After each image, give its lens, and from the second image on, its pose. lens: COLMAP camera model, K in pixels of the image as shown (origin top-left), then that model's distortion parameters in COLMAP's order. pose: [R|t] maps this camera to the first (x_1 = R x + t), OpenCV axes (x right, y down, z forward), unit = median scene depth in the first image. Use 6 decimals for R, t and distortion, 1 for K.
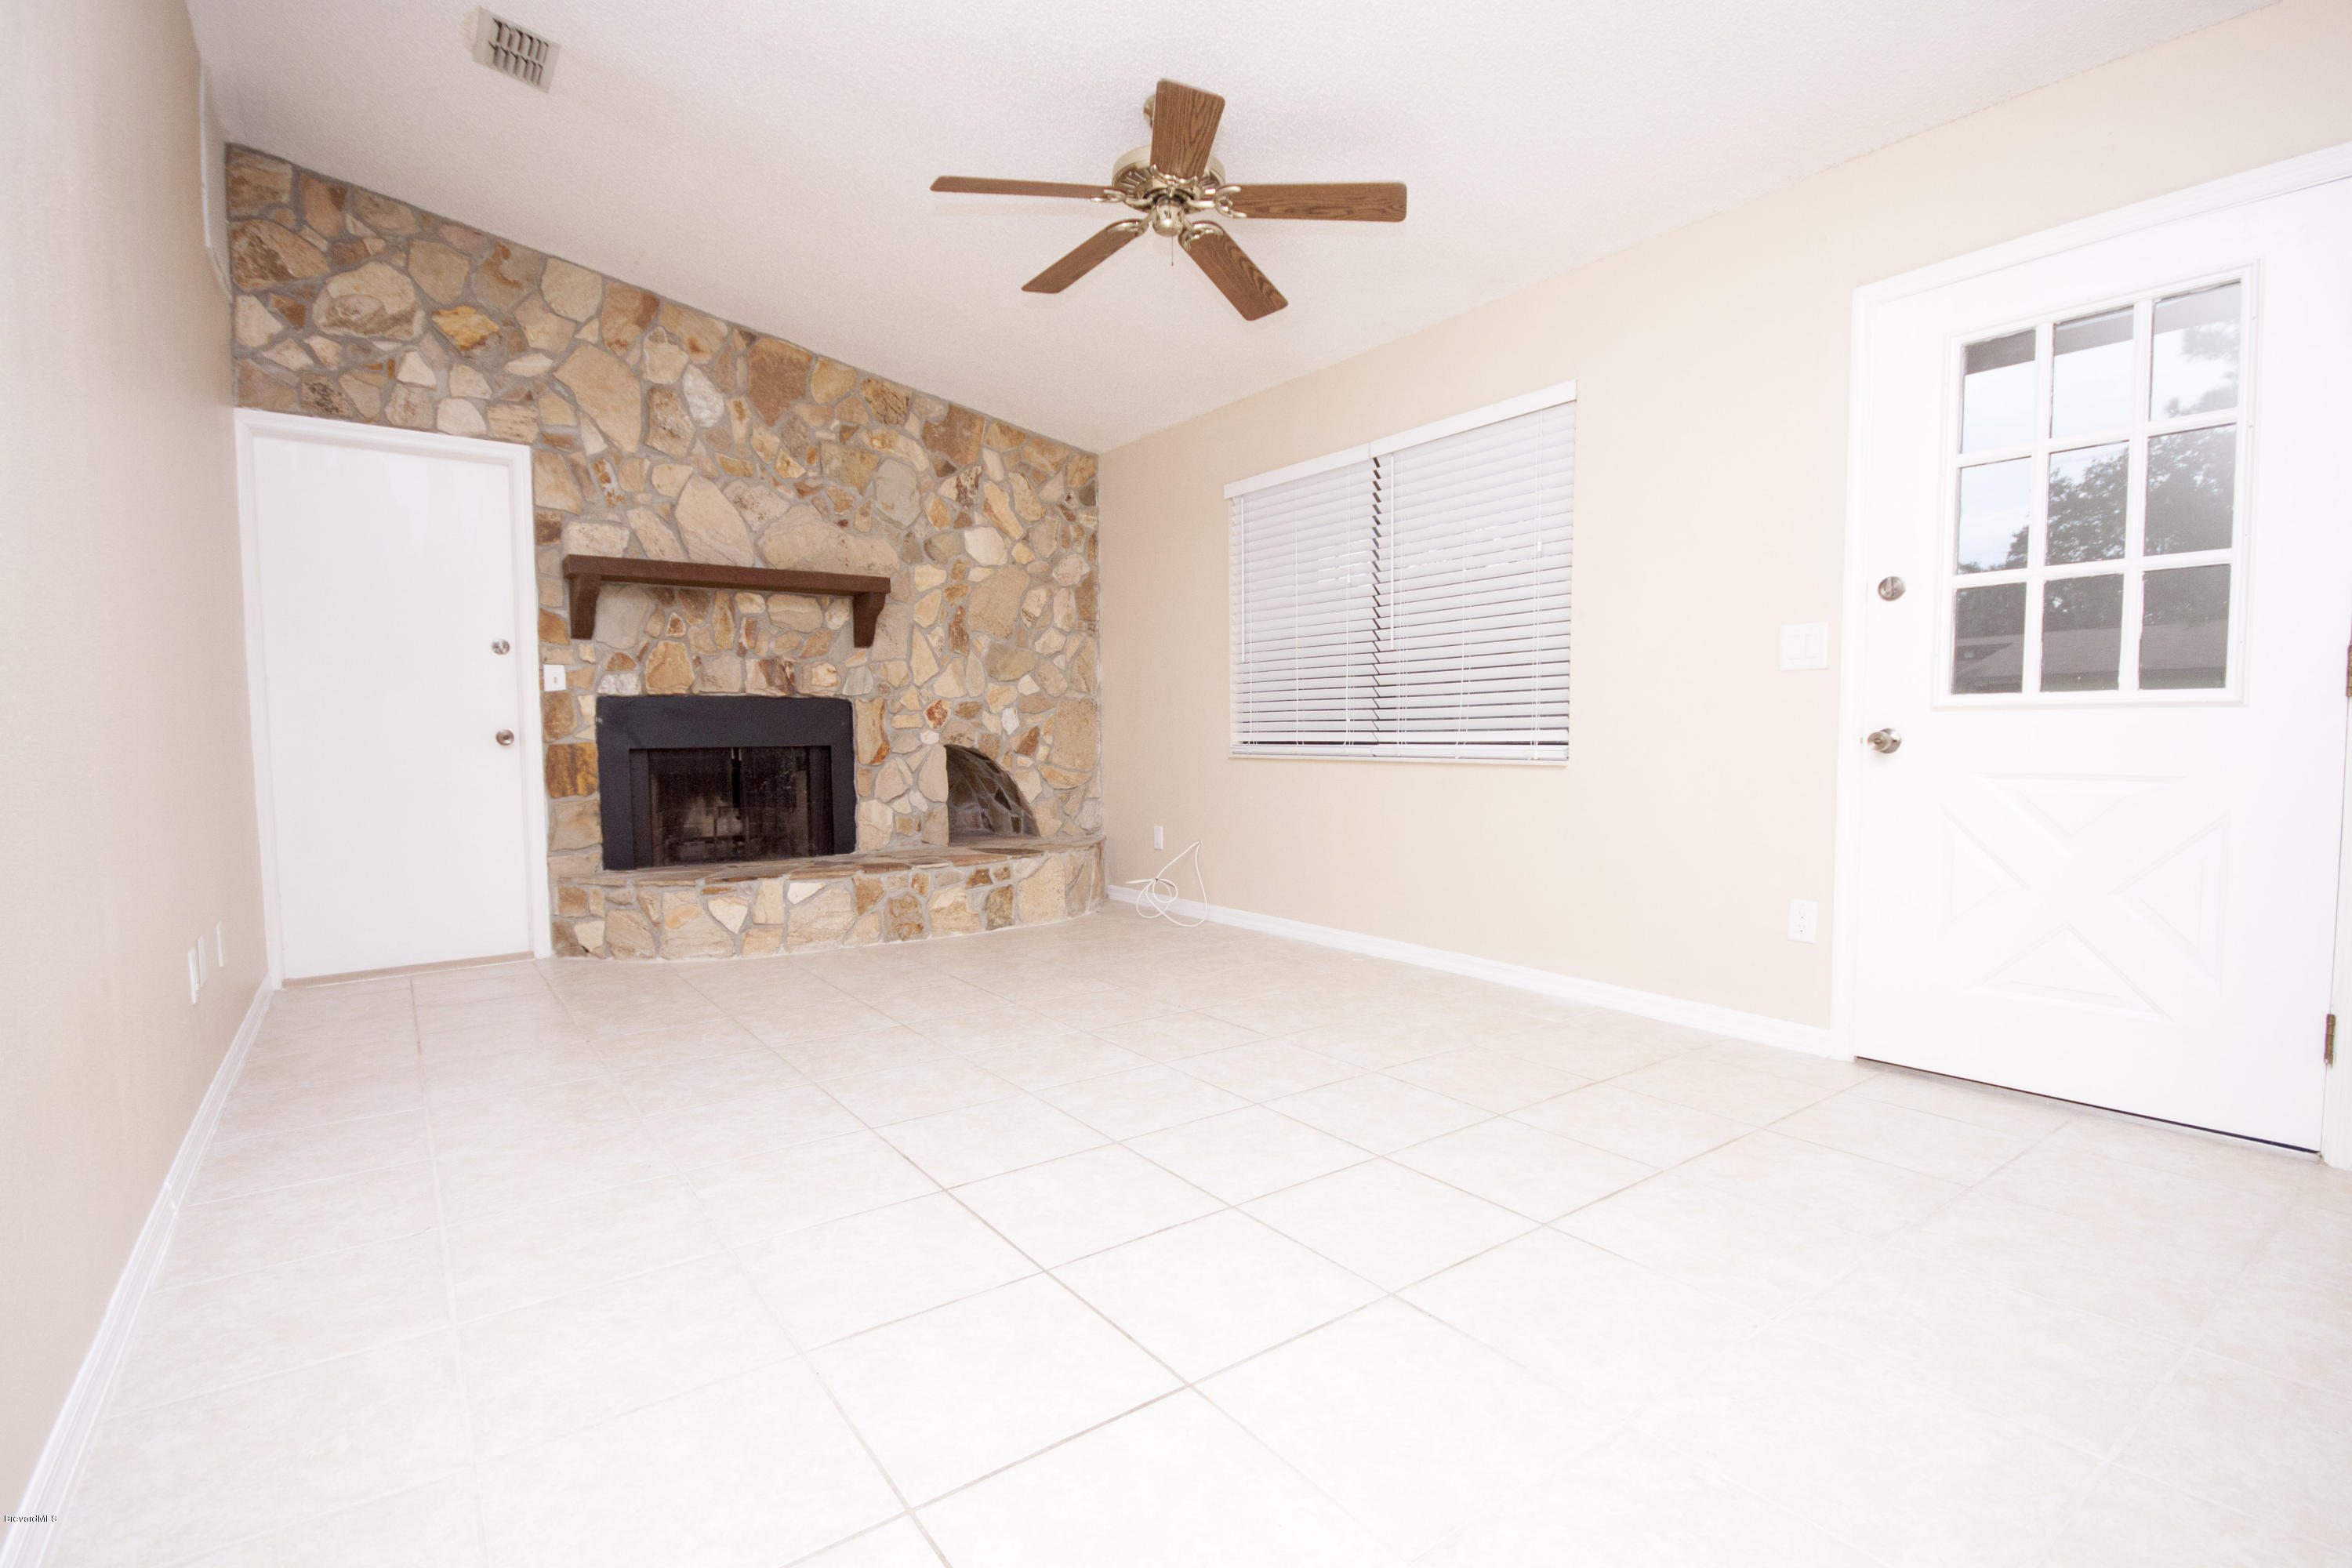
lens RADIAL K [[1090.3, 0, 1186.4], [0, 1090.3, 799.9], [0, 0, 1]] dist [-0.004969, 0.000248]
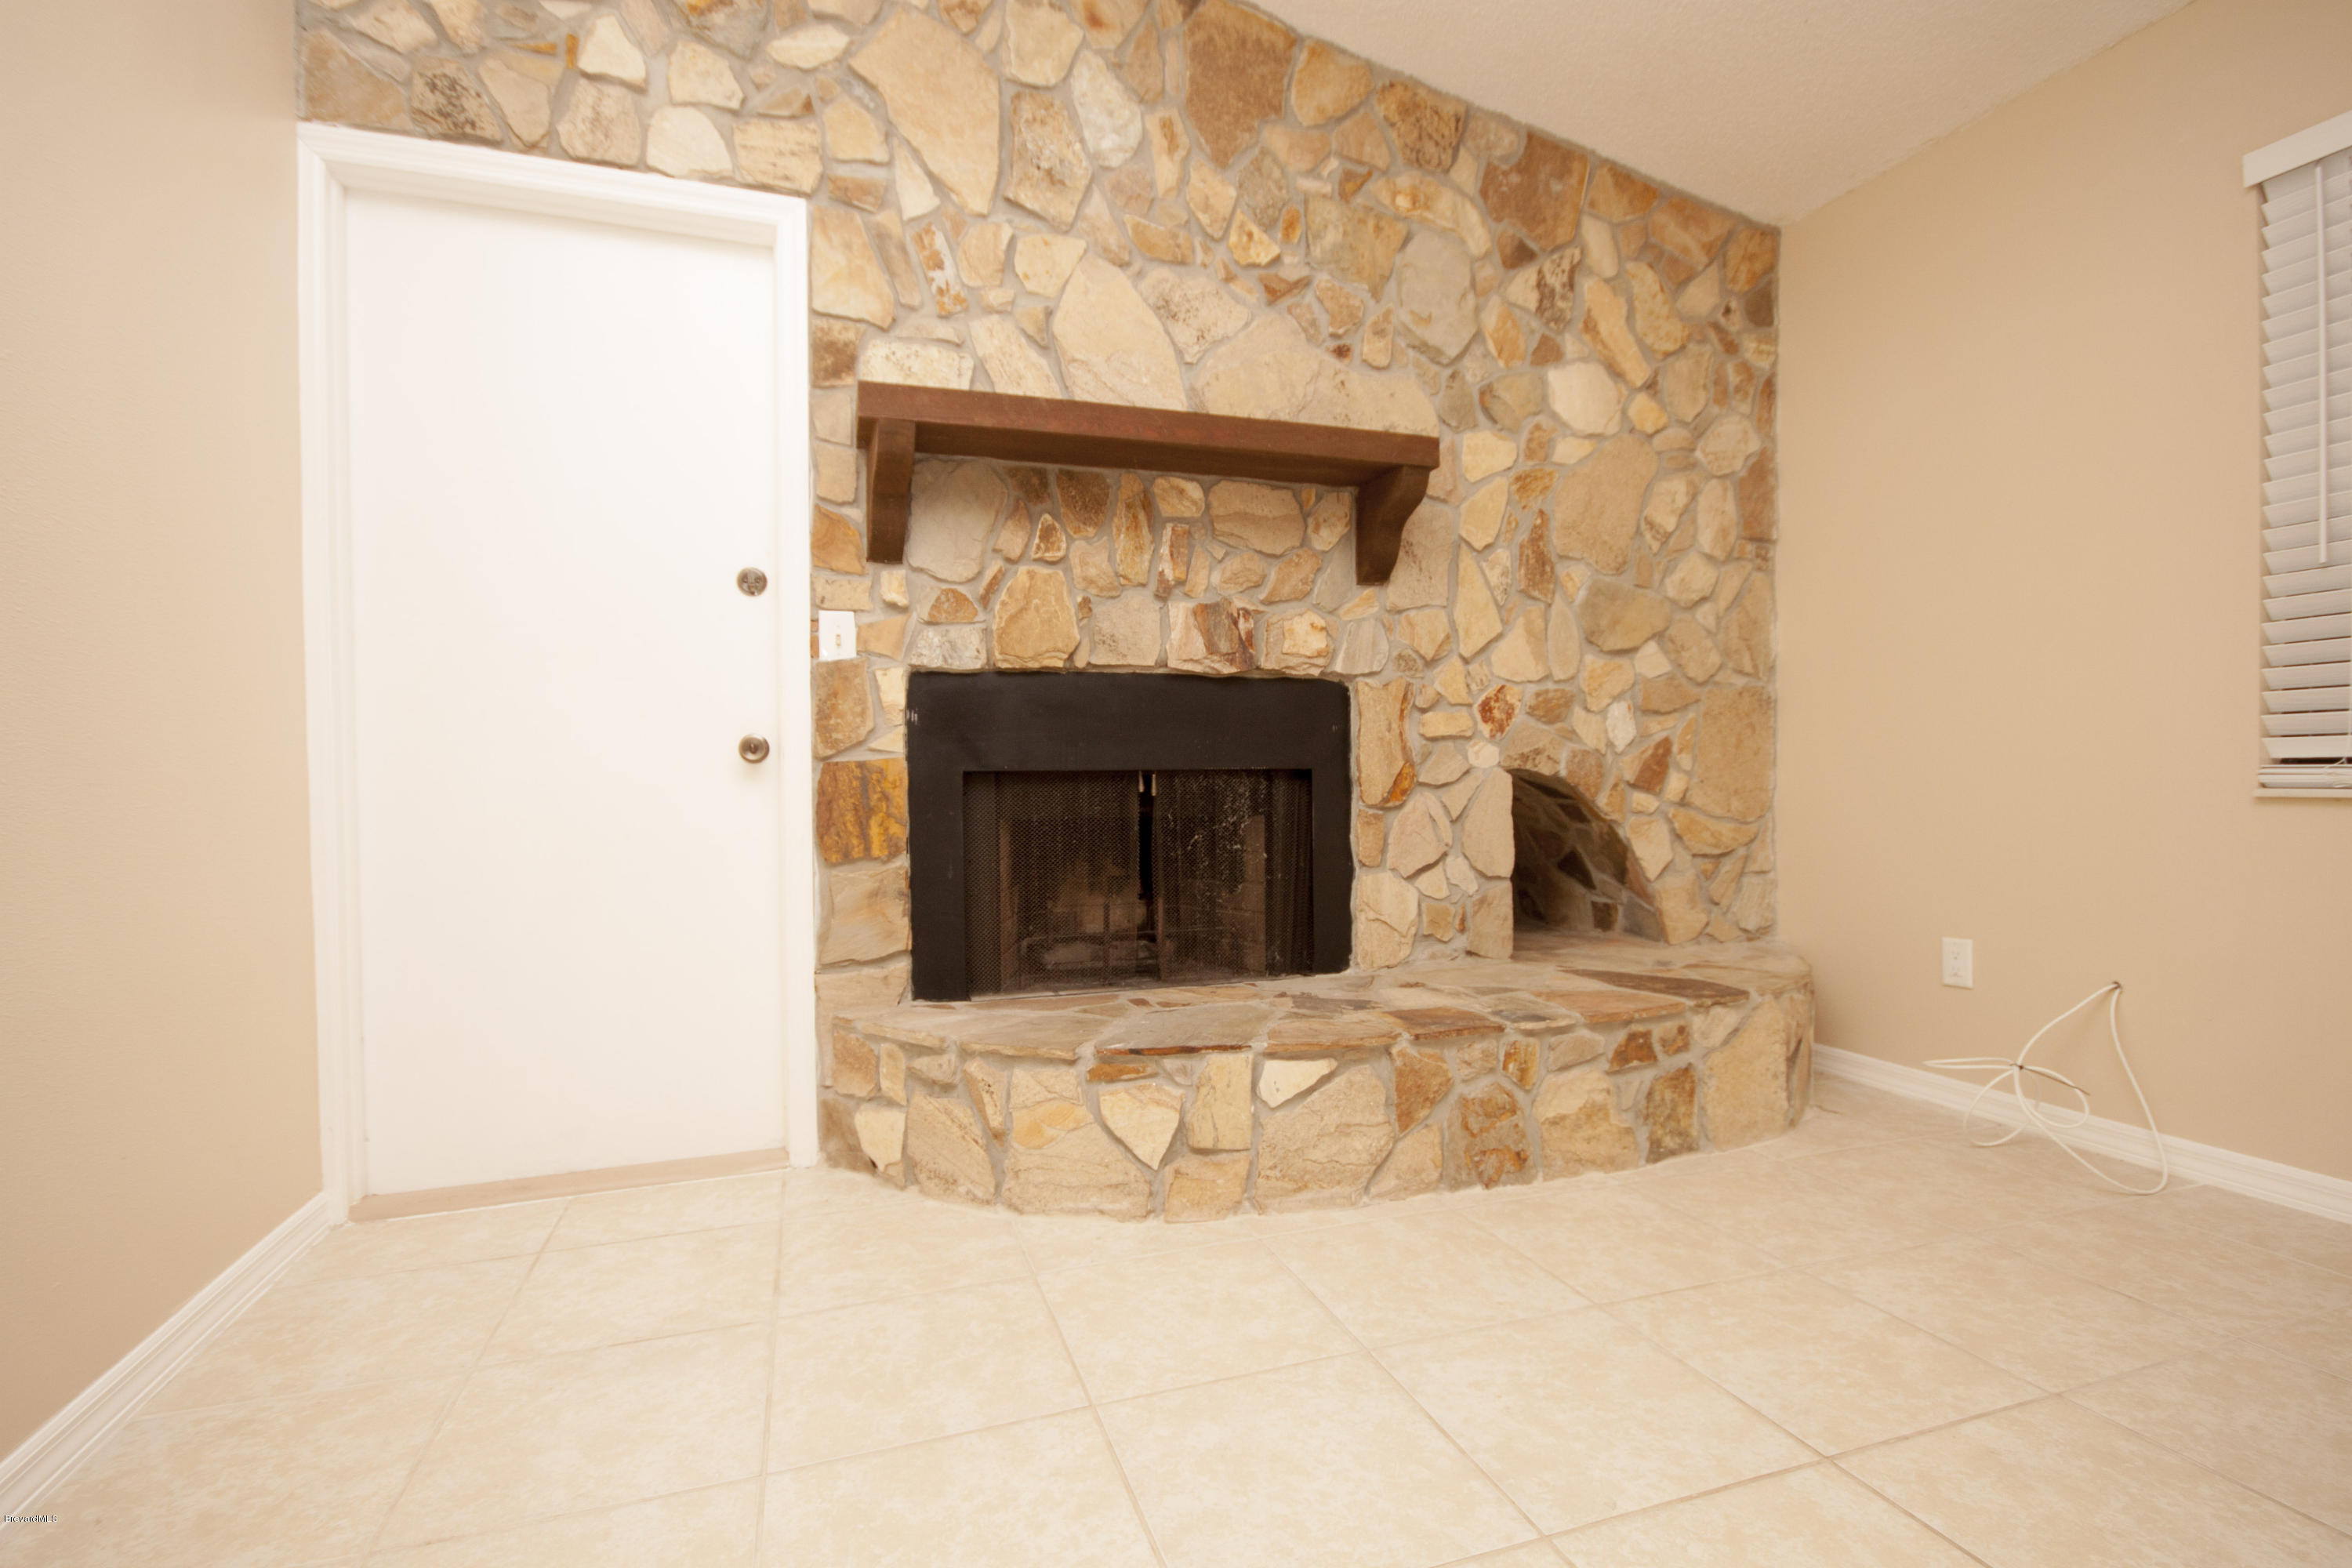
lens RADIAL K [[1090.3, 0, 1186.4], [0, 1090.3, 799.9], [0, 0, 1]] dist [-0.004969, 0.000248]
pose [[0.953232, 0.006694, -0.302166, -0.241389], [-0.019229, 0.999072, -0.038529, -0.014235], [0.301628, 0.042537, 0.952476, 0.514345]]
